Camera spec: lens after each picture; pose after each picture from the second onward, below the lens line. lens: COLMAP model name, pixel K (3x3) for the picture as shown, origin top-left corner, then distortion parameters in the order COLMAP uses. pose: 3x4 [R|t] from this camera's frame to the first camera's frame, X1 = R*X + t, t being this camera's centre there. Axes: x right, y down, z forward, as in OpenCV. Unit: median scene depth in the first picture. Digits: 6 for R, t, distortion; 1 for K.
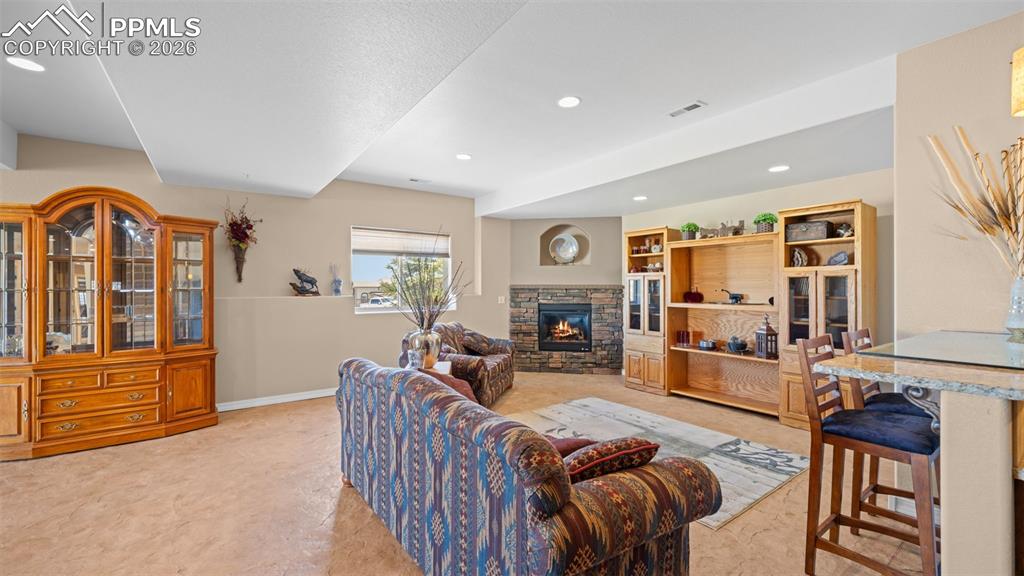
lens RADIAL K [[413.1, 0, 509.4], [0, 413.1, 287.9], [0, 0, 1]] dist [-0.001577, 0.000190]
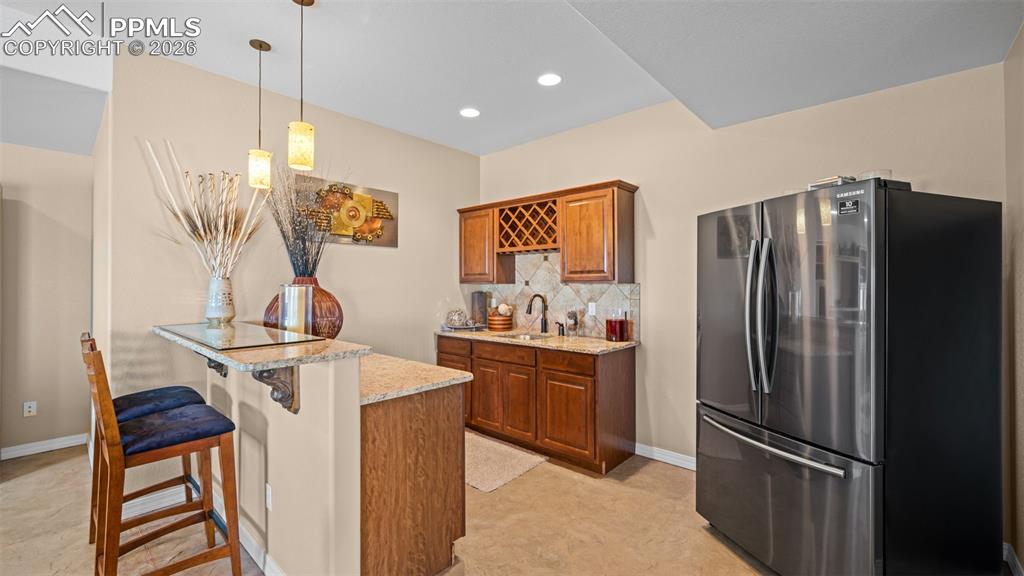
lens RADIAL K [[413.1, 0, 509.1], [0, 413.1, 284.3], [0, 0, 1]] dist [-0.001577, 0.000190]
pose [[-0.213931, 0.002488, 0.976846, -0.089523], [0.002430, 0.999995, -0.002015, -0.000217], [-0.976846, 0.001942, -0.213936, 0.153226]]
